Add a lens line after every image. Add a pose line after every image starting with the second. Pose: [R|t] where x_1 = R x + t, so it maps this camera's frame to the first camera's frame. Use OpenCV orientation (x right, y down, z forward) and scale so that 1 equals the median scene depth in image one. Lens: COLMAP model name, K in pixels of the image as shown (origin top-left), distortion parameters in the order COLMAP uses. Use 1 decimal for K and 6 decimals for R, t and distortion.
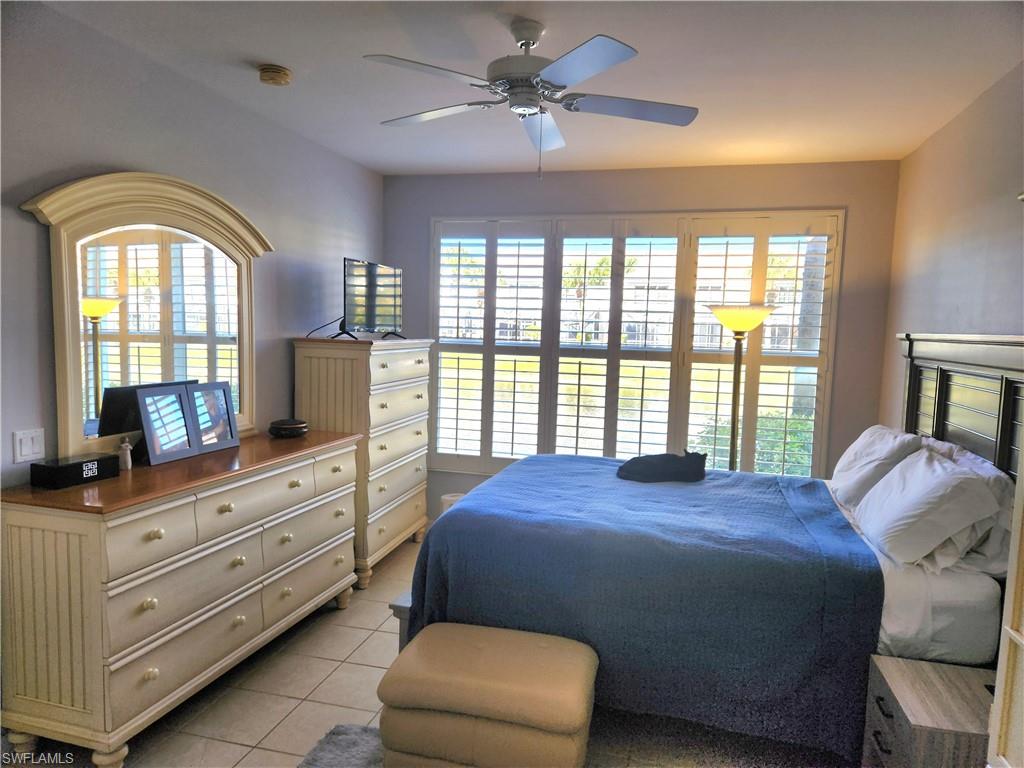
lens RADIAL K [[676.1, 0, 507.5], [0, 676.1, 387.0], [0, 0, 1]] dist [0.079106, -0.066191]
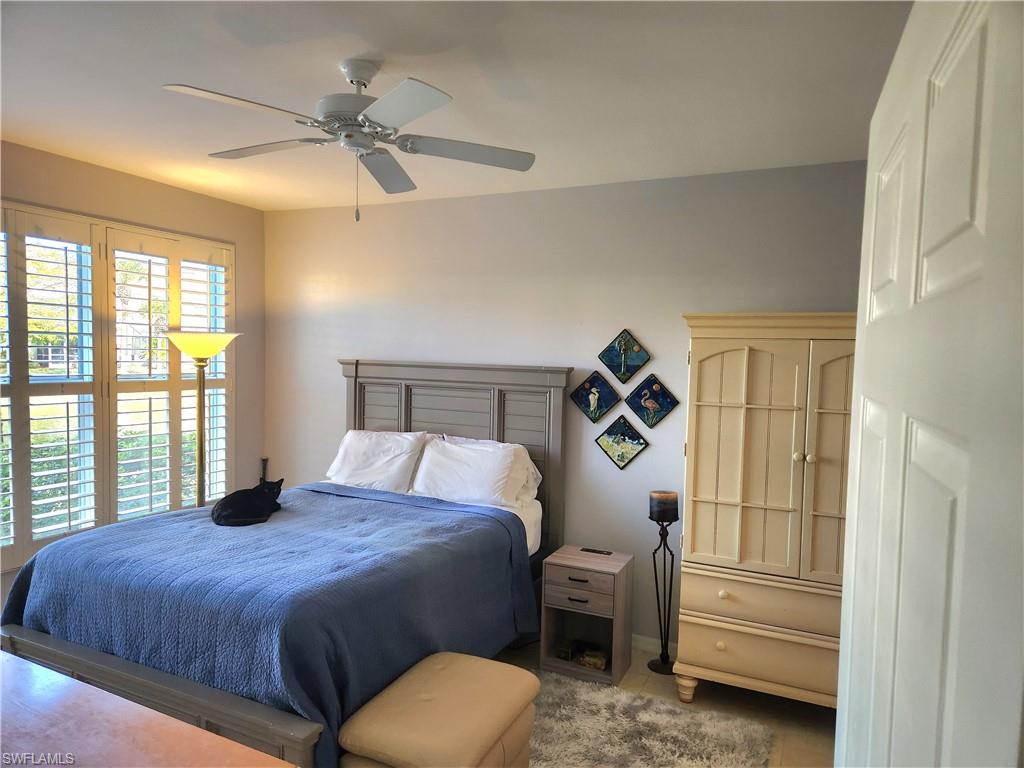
lens RADIAL K [[676.1, 0, 507.5], [0, 676.1, 387.0], [0, 0, 1]] dist [0.079106, -0.066191]
pose [[0.193158, -0.074282, 0.978352, -0.544596], [0.068264, 0.995731, 0.062124, -0.071000], [-0.978790, 0.054786, 0.197404, 0.374182]]
